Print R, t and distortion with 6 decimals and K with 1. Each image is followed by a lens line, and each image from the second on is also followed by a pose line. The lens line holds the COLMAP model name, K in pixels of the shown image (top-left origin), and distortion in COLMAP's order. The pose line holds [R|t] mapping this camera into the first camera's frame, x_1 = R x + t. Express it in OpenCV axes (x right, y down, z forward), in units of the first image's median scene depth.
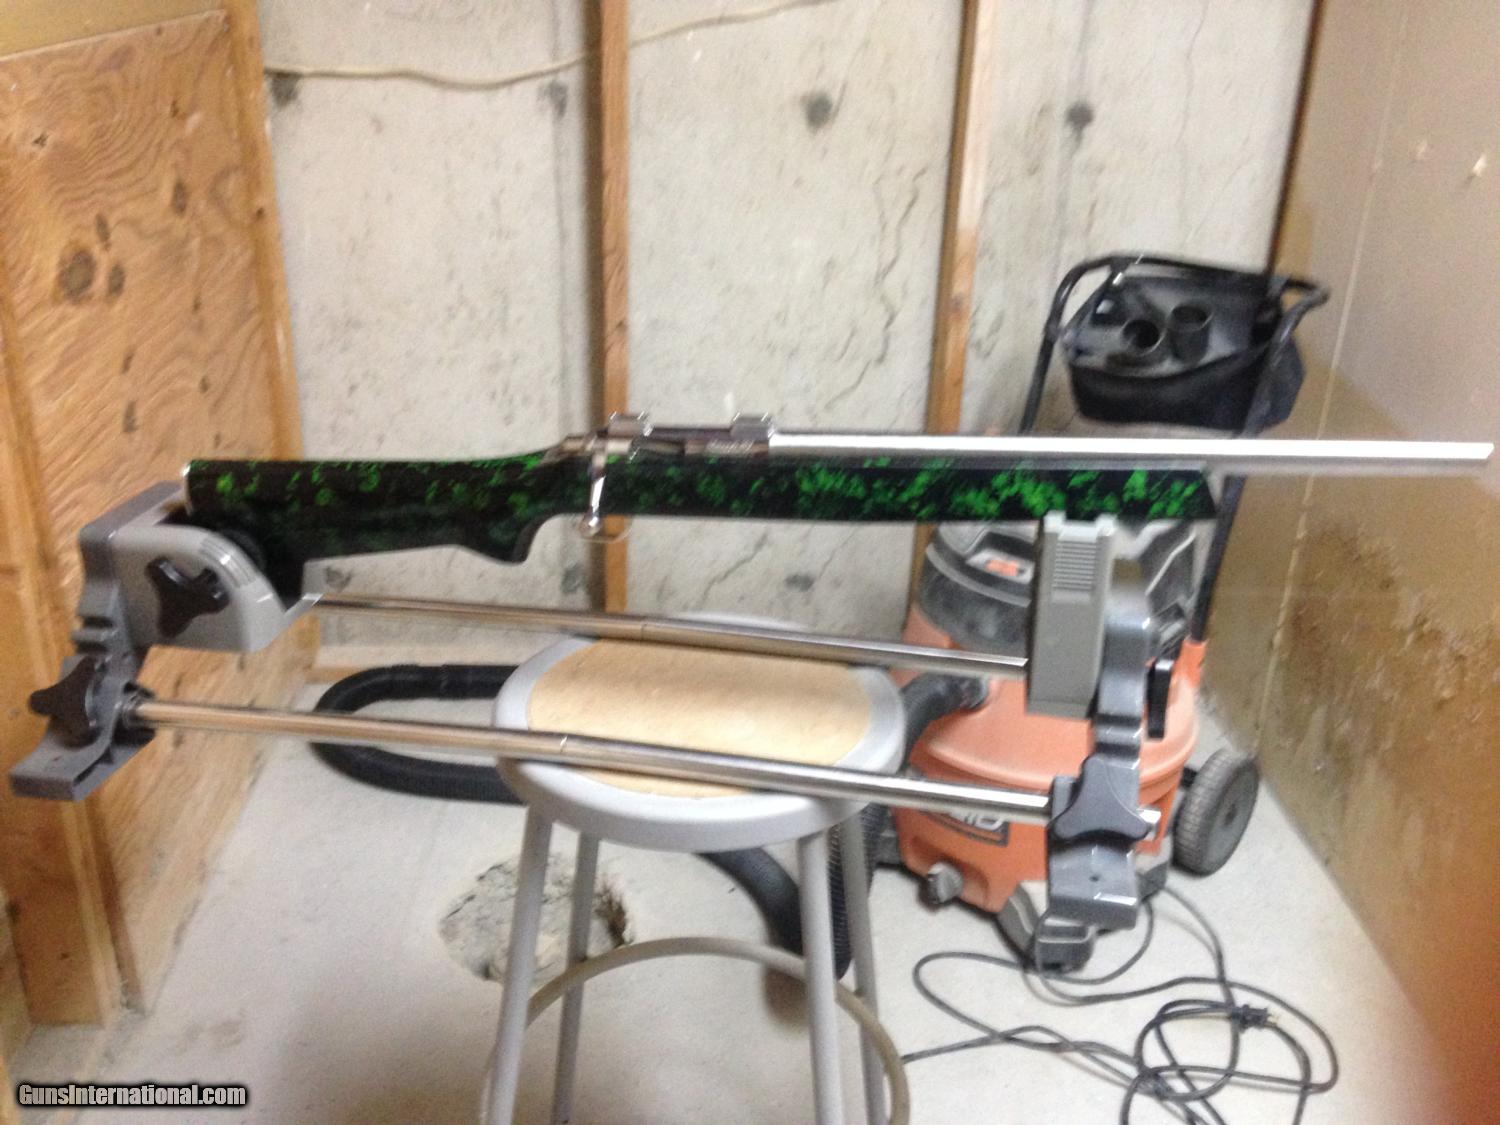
lens RADIAL K [[1427.5, 0, 772.2], [0, 1427.5, 548.7], [0, 0, 1]] dist [0.039121, 0.000000]
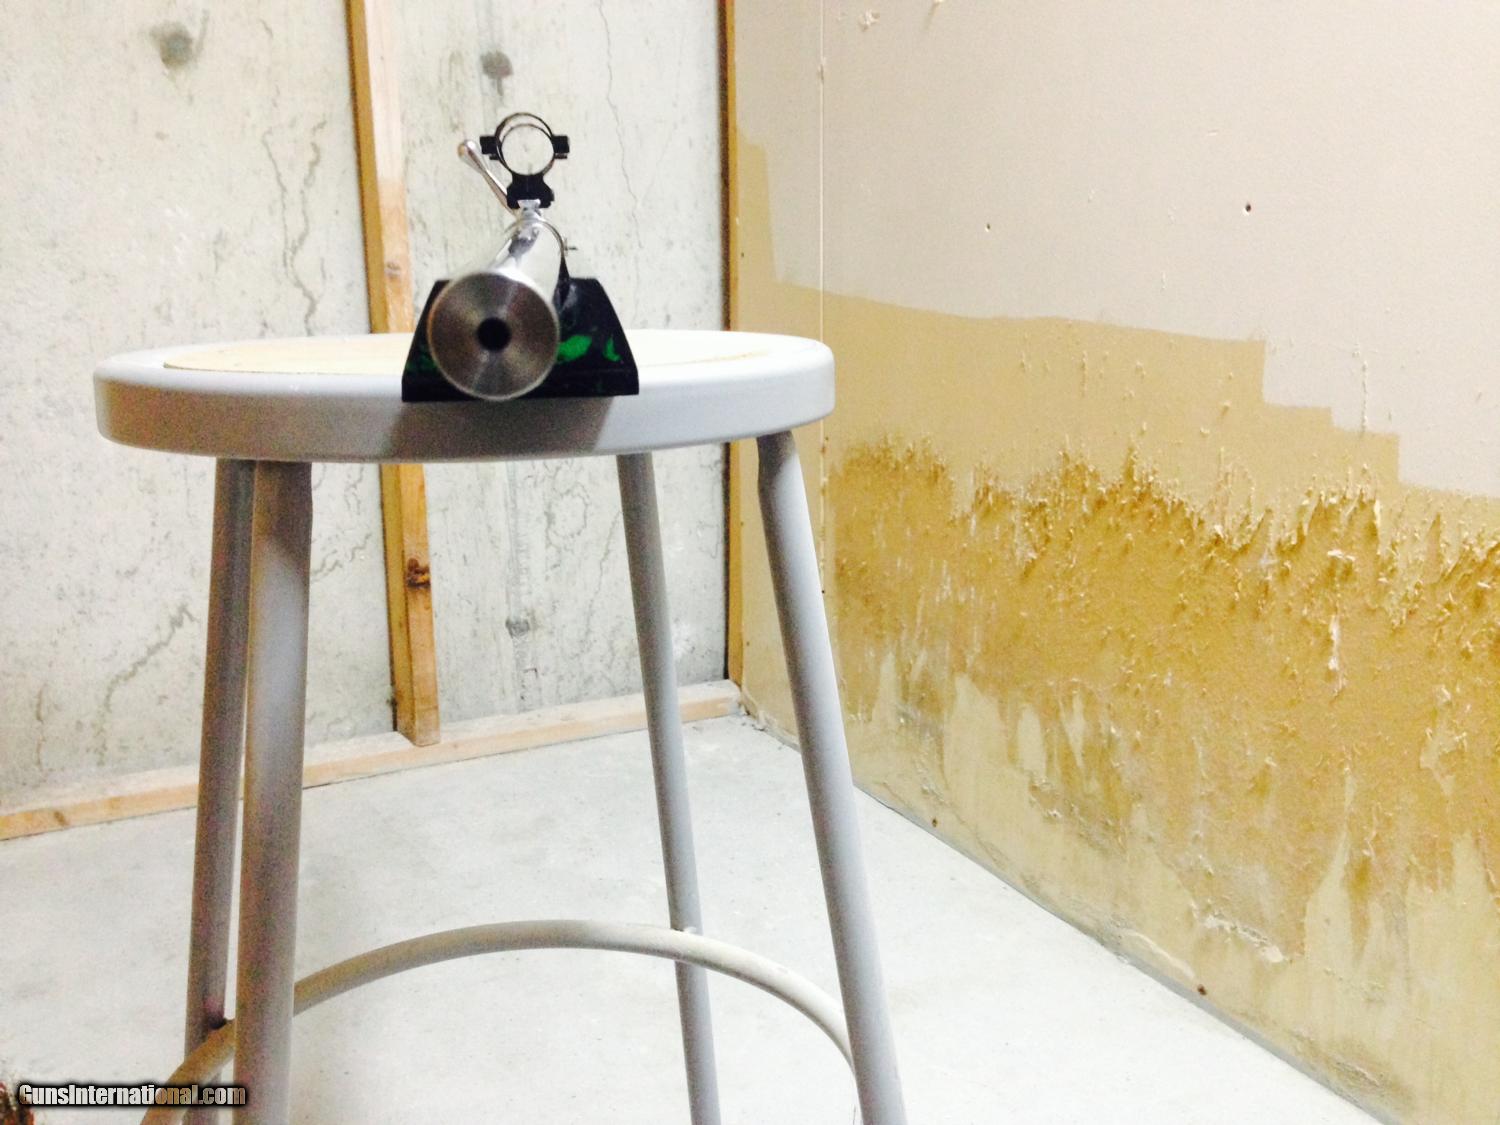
lens RADIAL K [[1427.5, 0, 786.0], [0, 1427.5, 531.3], [0, 0, 1]] dist [0.039121, 0.000000]
pose [[0.905035, -0.132829, 0.404064, -0.020608], [0.211122, 0.964987, -0.155655, 0.156300], [-0.369241, 0.226180, 0.901390, 0.205822]]
